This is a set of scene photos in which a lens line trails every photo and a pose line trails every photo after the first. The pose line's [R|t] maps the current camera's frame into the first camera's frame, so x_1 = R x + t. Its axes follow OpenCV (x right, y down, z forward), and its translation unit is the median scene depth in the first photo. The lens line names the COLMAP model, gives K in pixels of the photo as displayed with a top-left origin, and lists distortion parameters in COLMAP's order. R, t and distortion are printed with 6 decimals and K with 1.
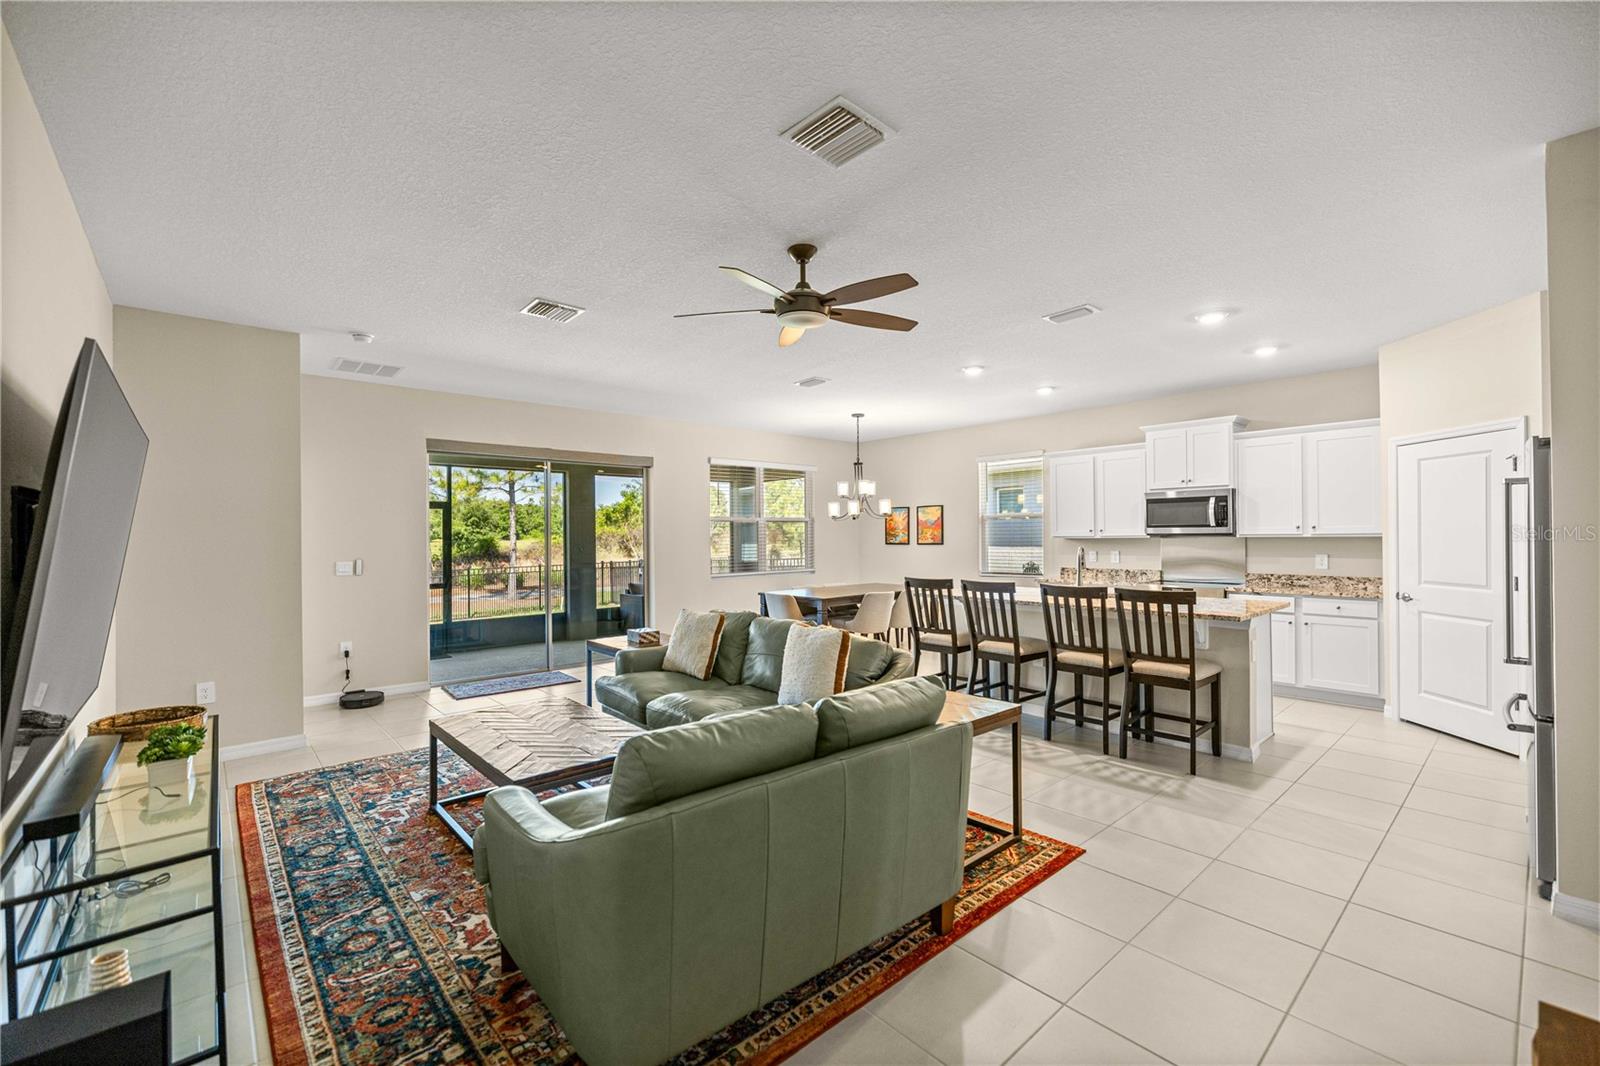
lens RADIAL K [[671.3, 0, 795.7], [0, 671.3, 534.8], [0, 0, 1]] dist [-0.001513, -0.000335]
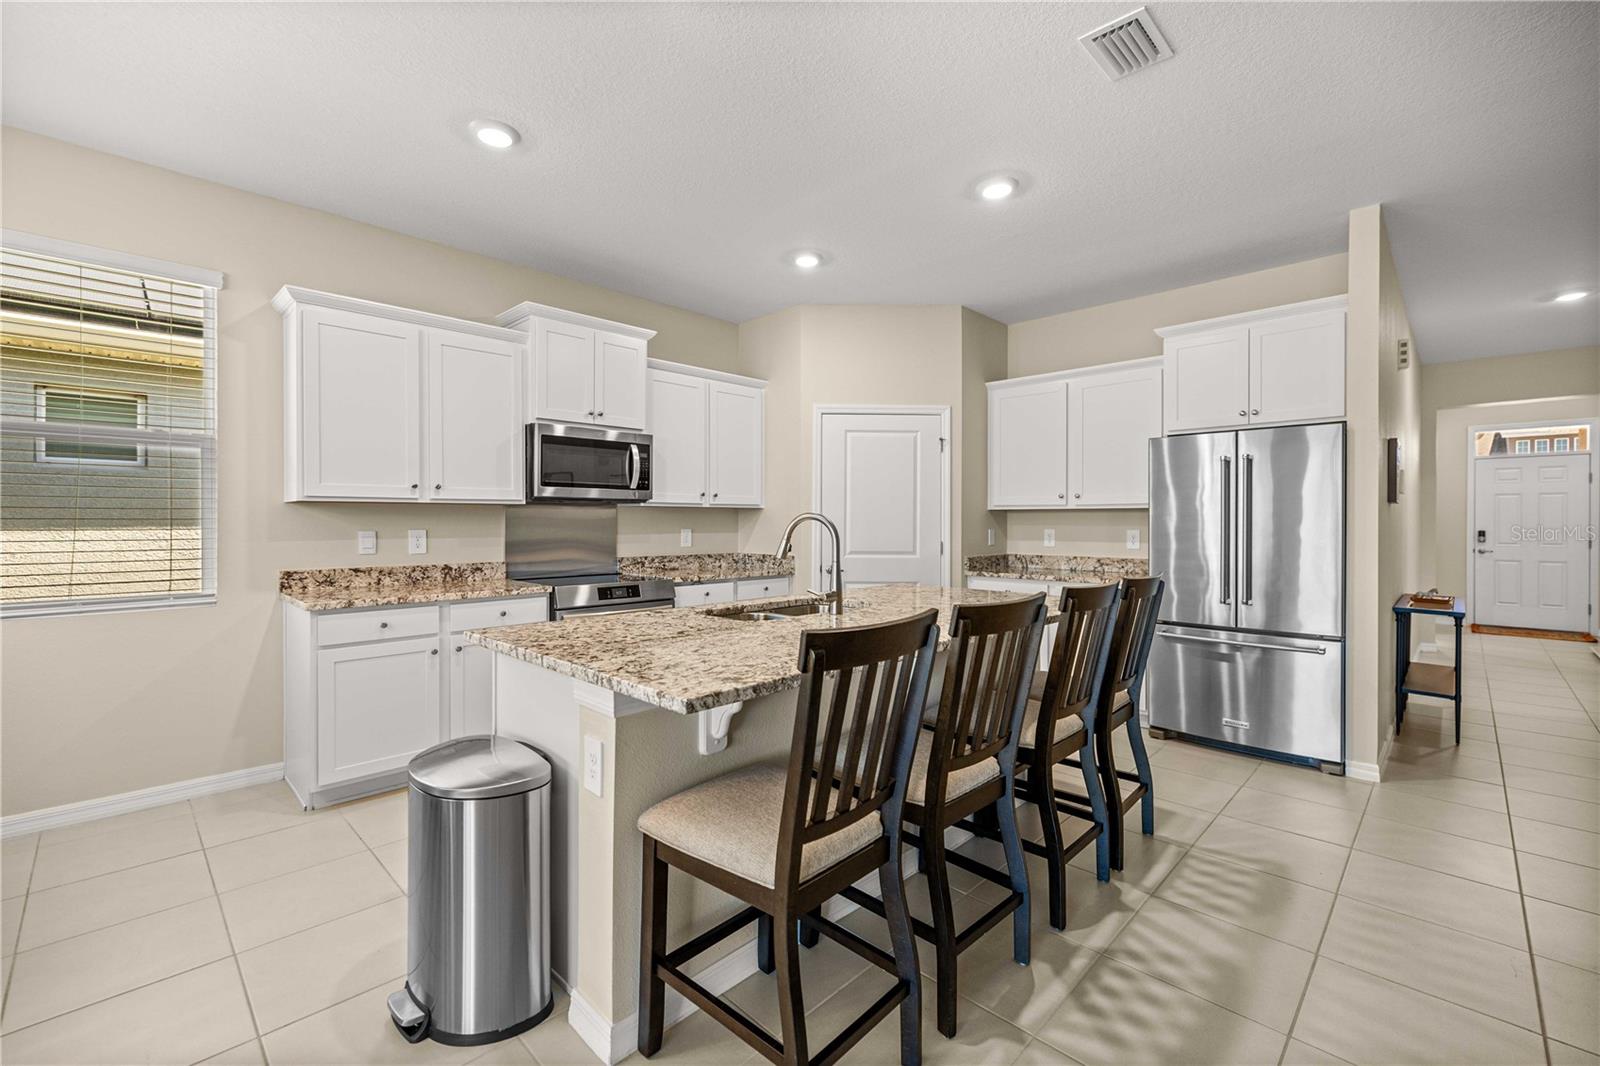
lens RADIAL K [[676.1, 0, 792.3], [0, 676.1, 521.2], [0, 0, 1]] dist [0.000542, 0.000078]
pose [[-0.066848, 0.006732, 0.997740, -0.057672], [-0.004907, 0.999963, -0.007076, 0.024317], [-0.997751, -0.005369, -0.066812, 0.913194]]
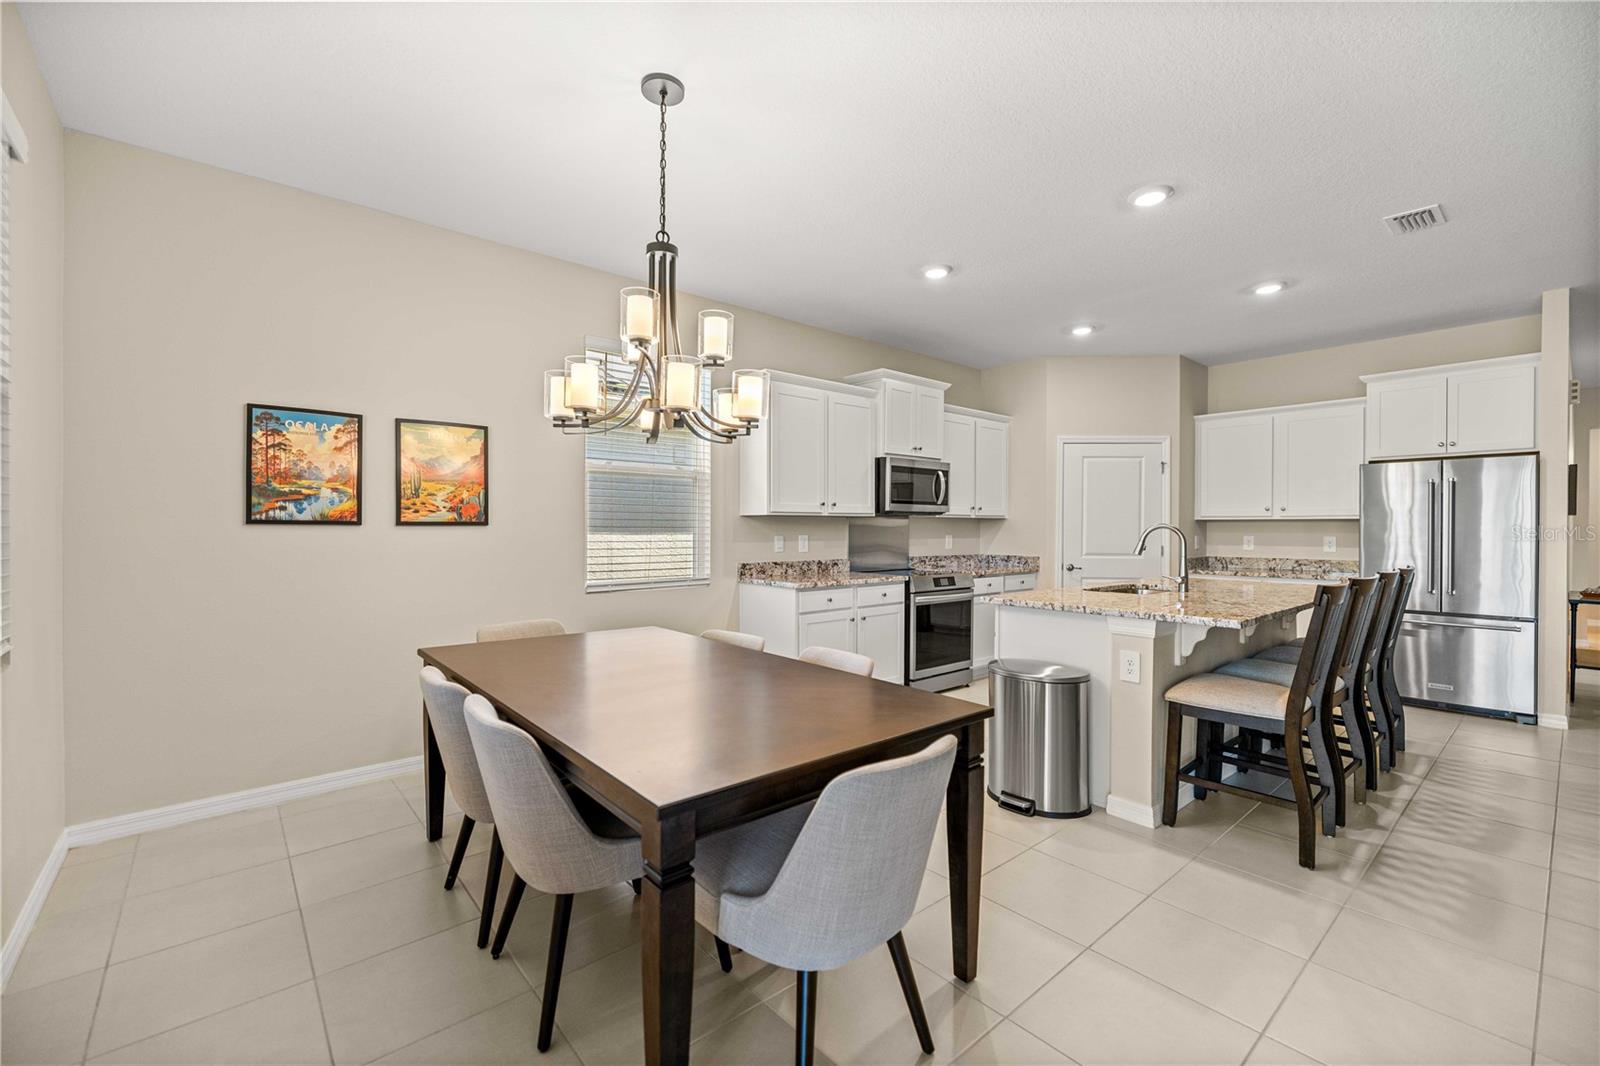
lens RADIAL K [[671.4, 0, 796.1], [0, 671.4, 530.1], [0, 0, 1]] dist [0.000963, 0.000039]
pose [[0.015465, 0.003971, 0.999873, -0.266310], [-0.006704, 0.999970, -0.003867, 0.026637], [-0.999858, -0.006644, 0.015491, 1.207344]]
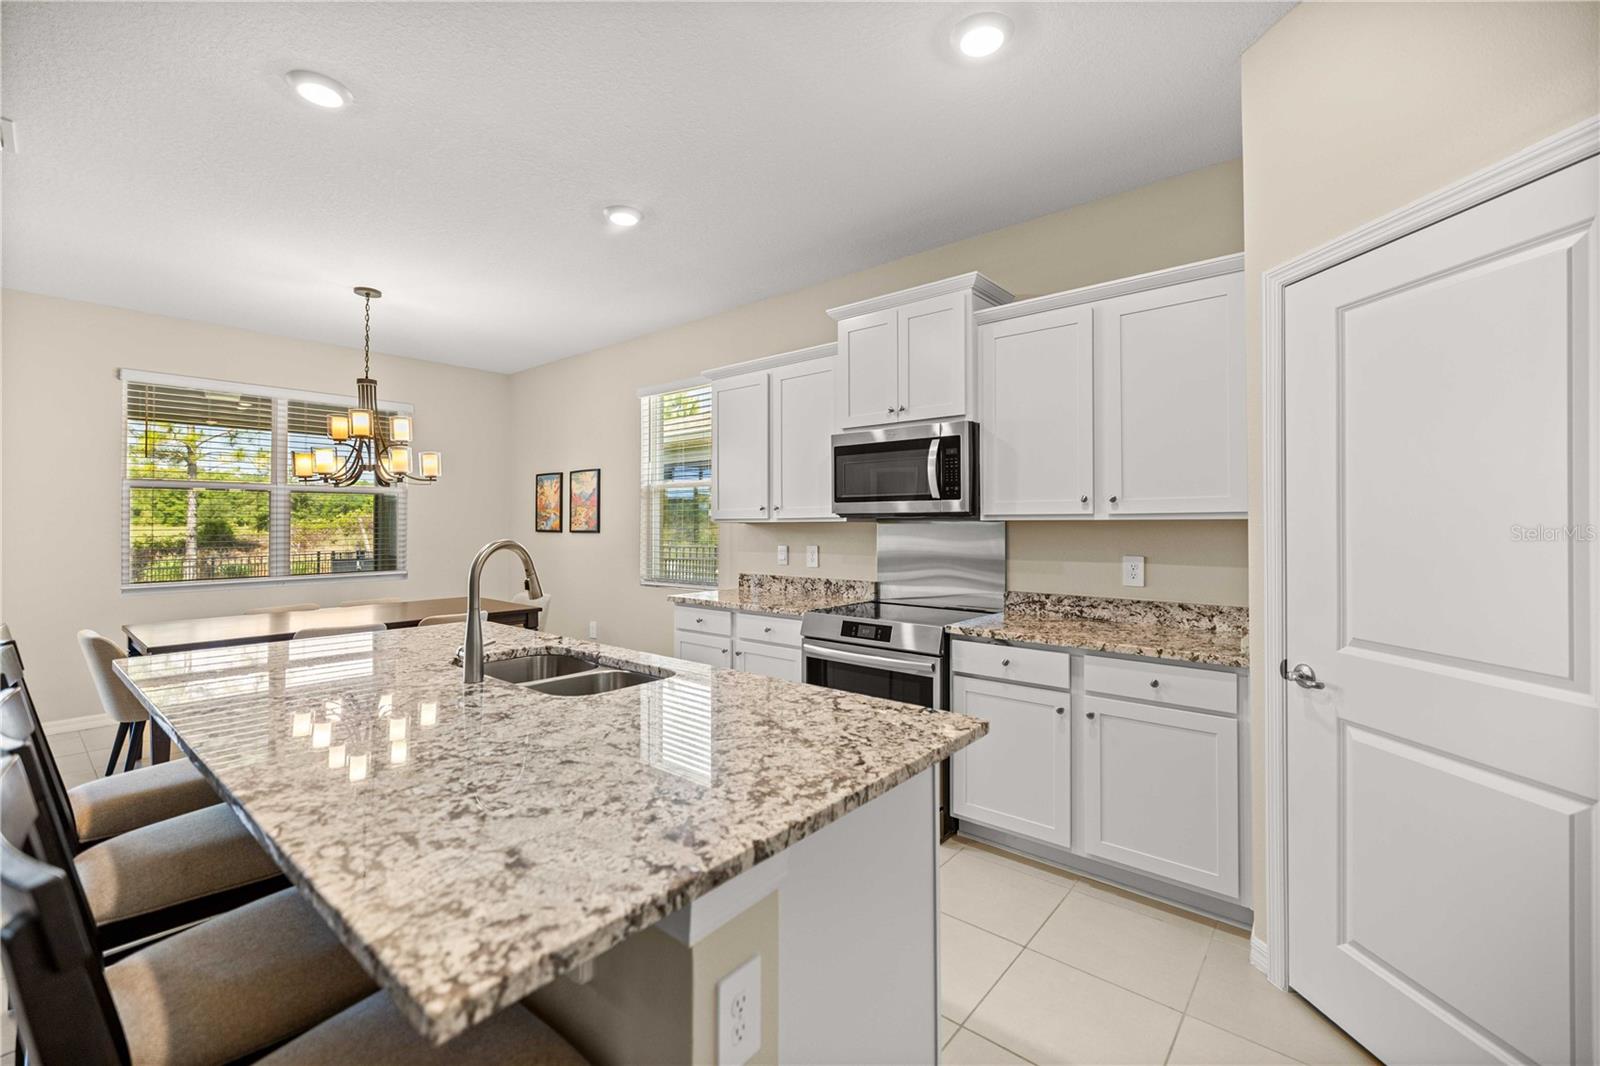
lens RADIAL K [[676.1, 0, 792.3], [0, 676.1, 521.2], [0, 0, 1]] dist [0.000542, 0.000078]
pose [[0.990261, 0.007221, 0.139036, 0.460718], [-0.007041, 0.999974, -0.001786, 0.005877], [-0.139046, 0.000790, 0.990286, 0.535592]]
